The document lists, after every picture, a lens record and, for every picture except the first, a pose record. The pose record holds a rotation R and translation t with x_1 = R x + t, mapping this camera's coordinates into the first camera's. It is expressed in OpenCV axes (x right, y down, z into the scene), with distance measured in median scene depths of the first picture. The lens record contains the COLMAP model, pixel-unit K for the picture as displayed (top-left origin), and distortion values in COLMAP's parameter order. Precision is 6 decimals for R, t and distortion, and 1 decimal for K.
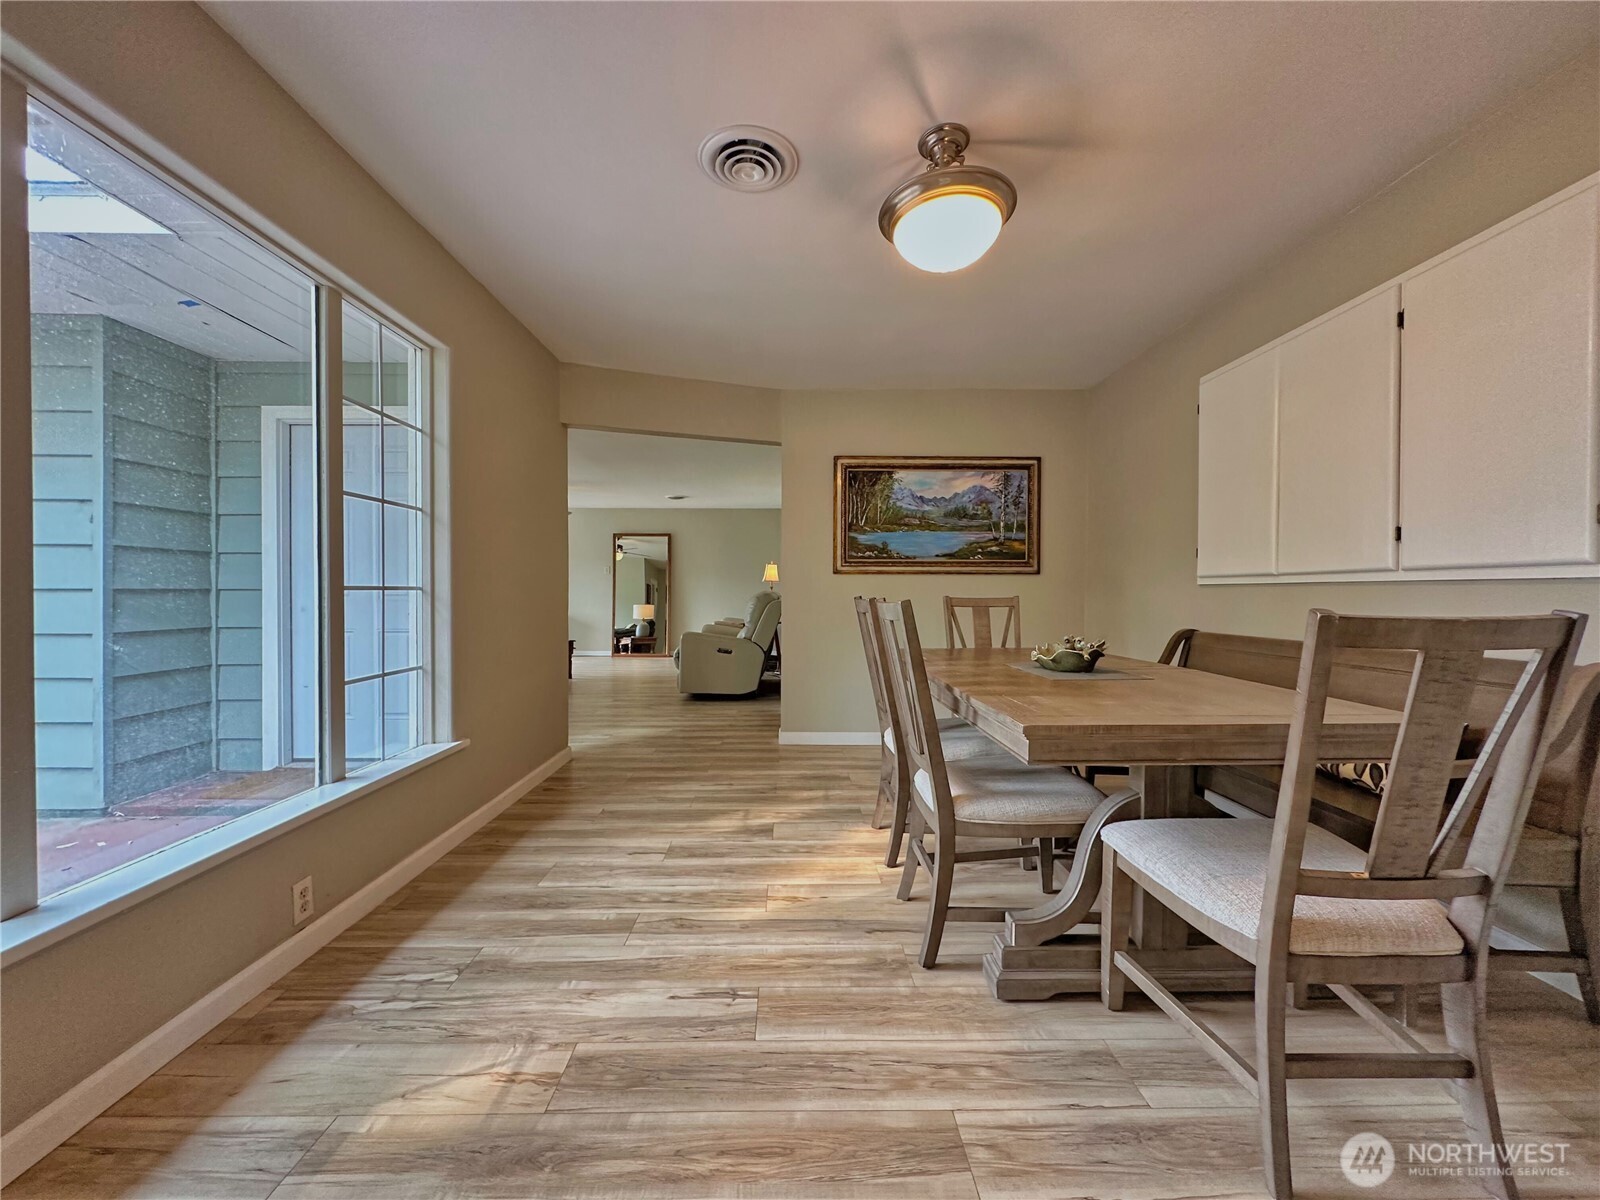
lens RADIAL K [[637.8, 0, 805.1], [0, 637.8, 604.5], [0, 0, 1]] dist [-0.006950, 0.001891]
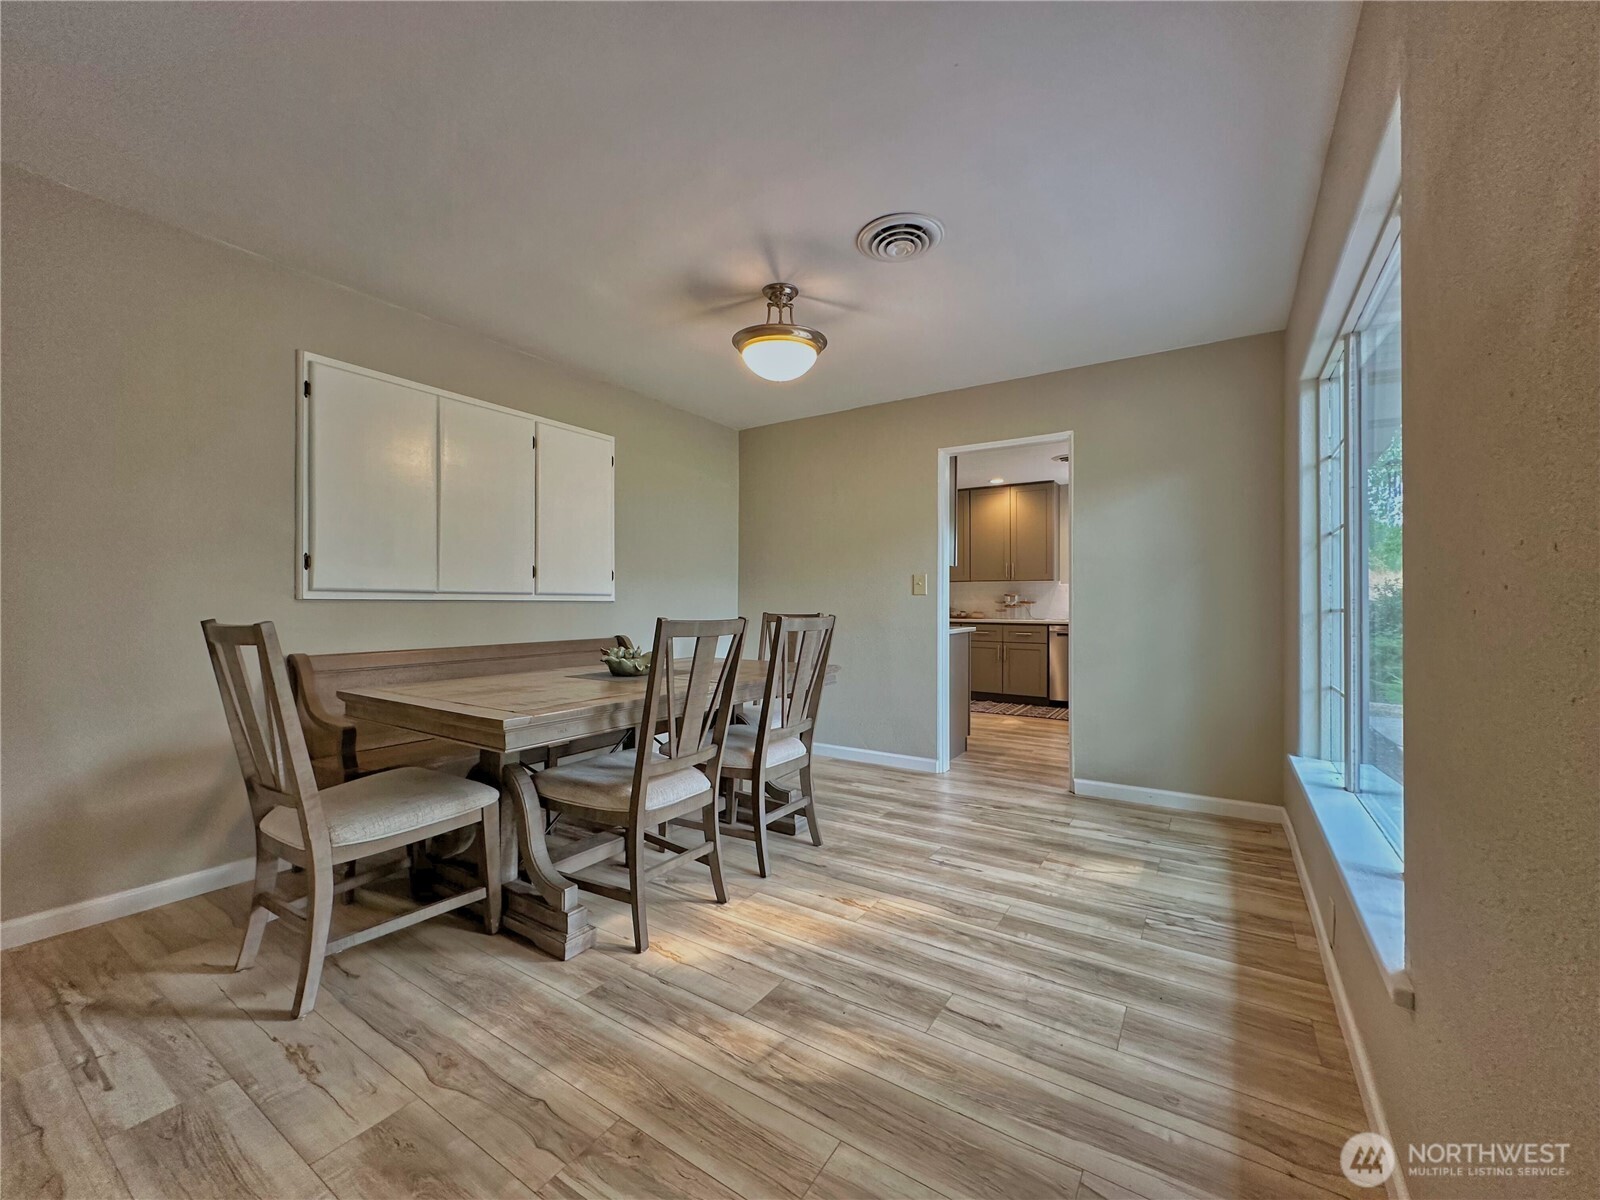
lens RADIAL K [[637.8, 0, 802.7], [0, 637.8, 597.9], [0, 0, 1]] dist [-0.006950, 0.001891]
pose [[-0.824208, 0.002165, 0.566283, -0.621185], [0.007441, 0.999948, 0.007008, -0.053752], [-0.566238, 0.009989, -0.824181, 2.133966]]
